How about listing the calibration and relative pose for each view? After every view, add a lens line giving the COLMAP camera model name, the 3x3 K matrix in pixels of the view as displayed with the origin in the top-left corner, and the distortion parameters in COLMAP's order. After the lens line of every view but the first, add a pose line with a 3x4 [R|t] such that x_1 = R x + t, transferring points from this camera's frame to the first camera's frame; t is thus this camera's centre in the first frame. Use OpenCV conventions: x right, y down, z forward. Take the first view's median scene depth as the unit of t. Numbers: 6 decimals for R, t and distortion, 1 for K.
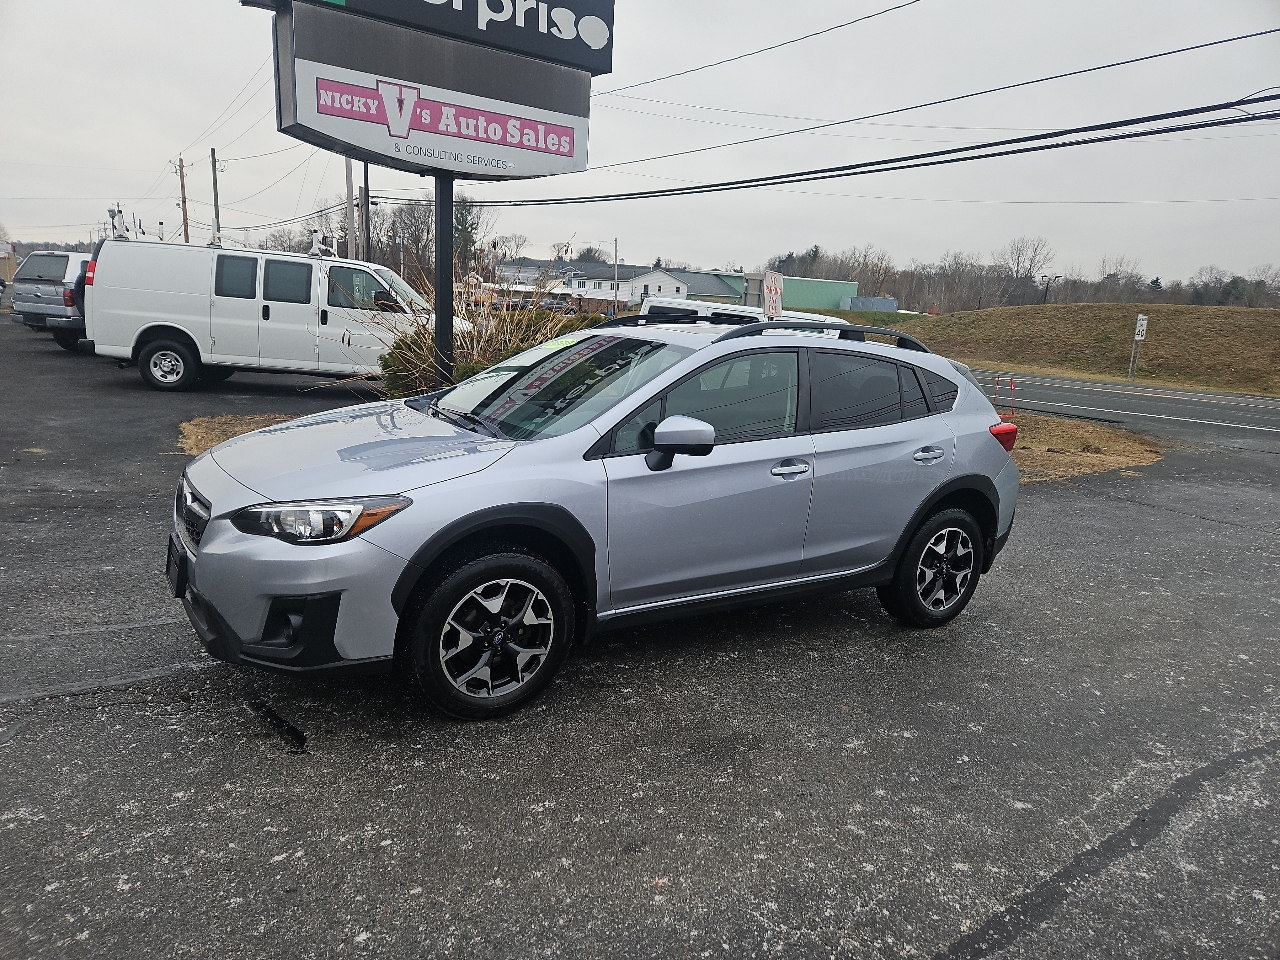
lens RADIAL K [[853.9, 0, 624.7], [0, 853.9, 493.6], [0, 0, 1]] dist [0.078097, -0.060882]
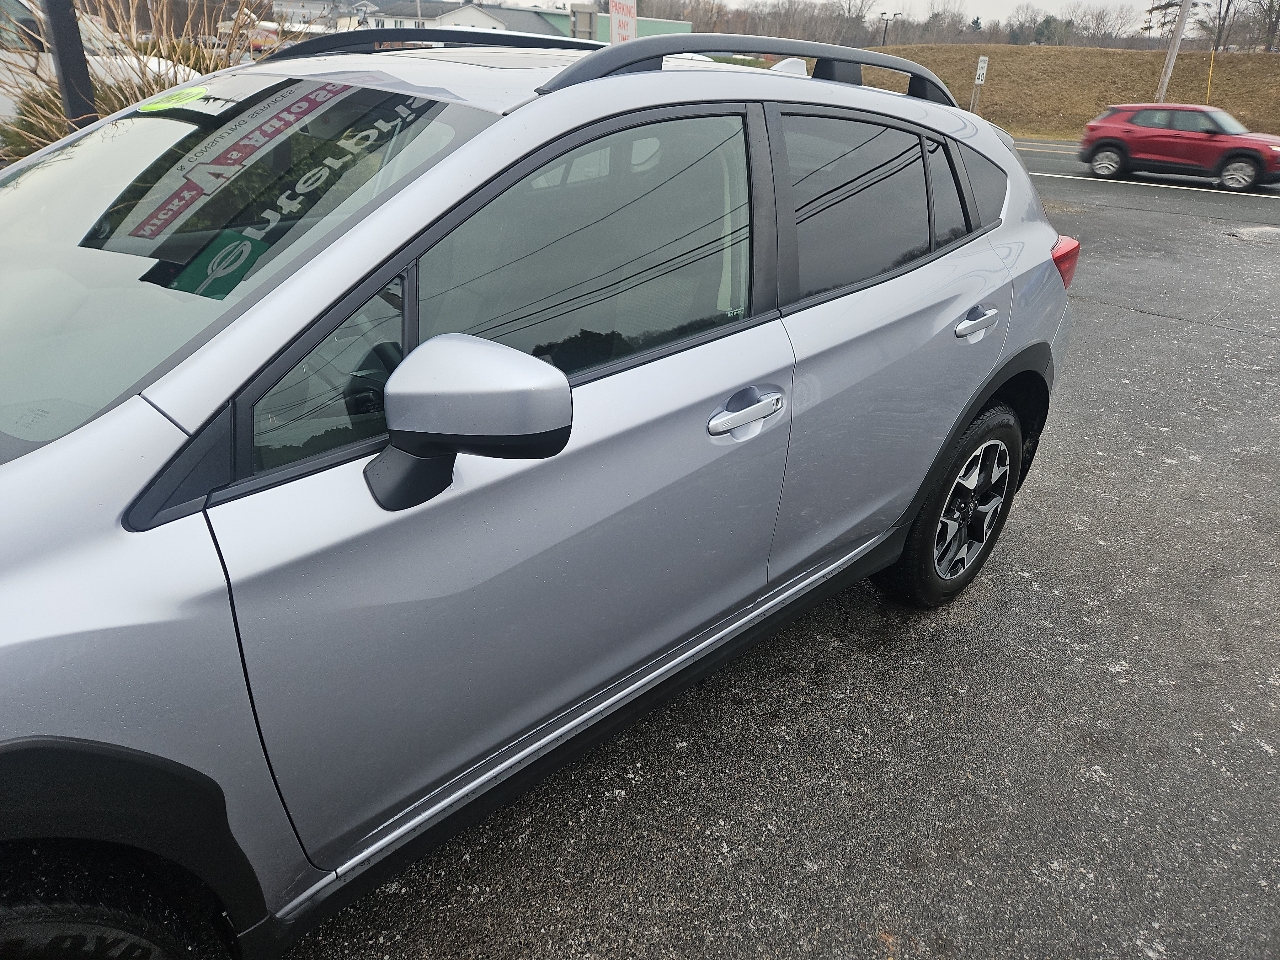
lens RADIAL K [[853.9, 0, 642.4], [0, 853.9, 475.0], [0, 0, 1]] dist [0.078097, -0.060882]
pose [[0.978034, -0.099224, 0.183312, 0.035766], [0.053131, 0.969054, 0.241063, -0.061086], [-0.201558, -0.226028, 0.953040, 0.351518]]
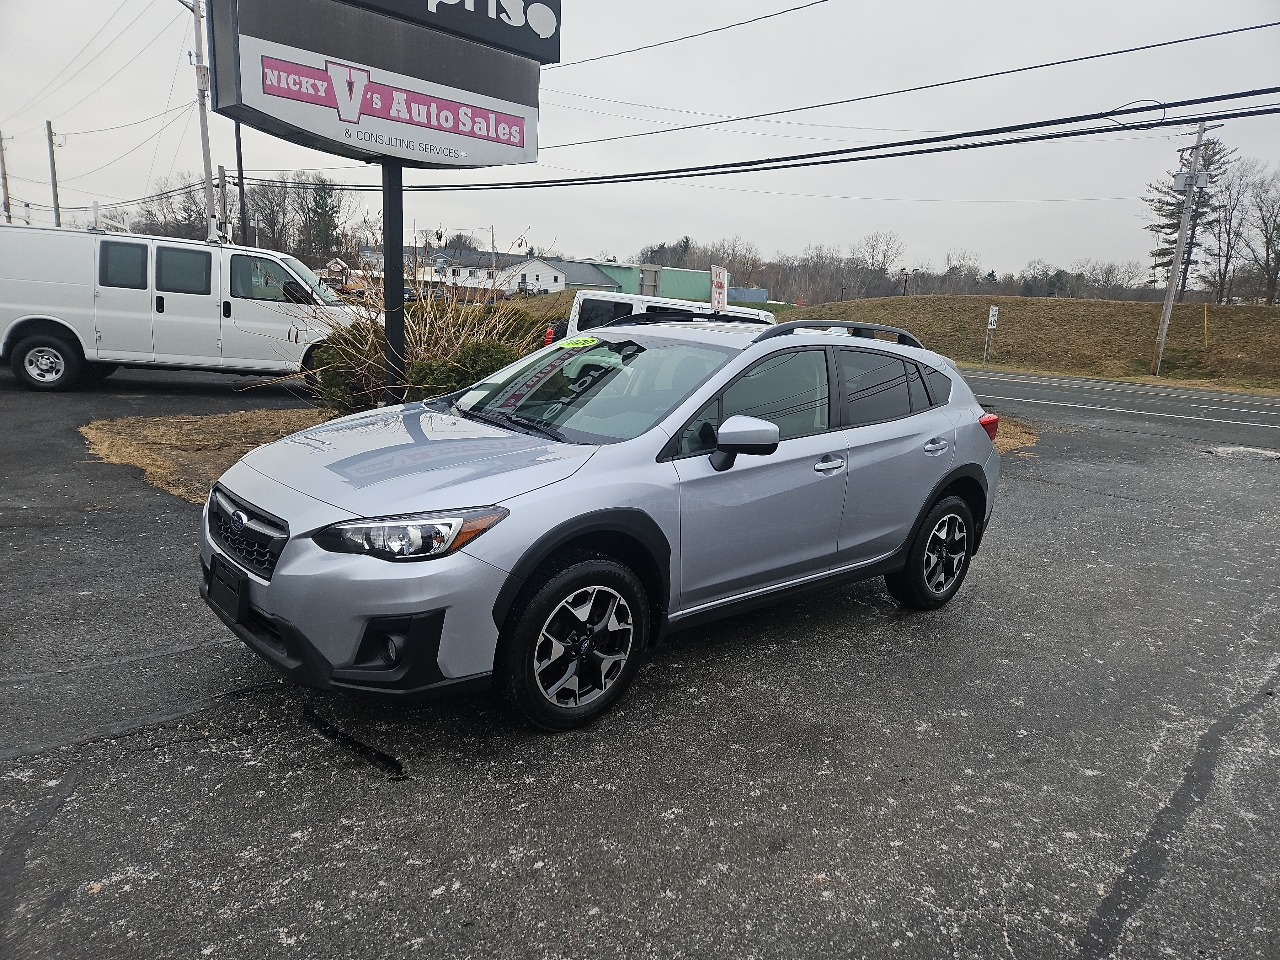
lens RADIAL K [[853.9, 0, 636.3], [0, 853.9, 493.4], [0, 0, 1]] dist [0.078097, -0.060882]
pose [[0.987555, -0.033920, 0.153574, -0.115149], [0.032073, 0.999381, 0.014487, -0.009549], [-0.153970, -0.009381, 0.988031, 0.009958]]
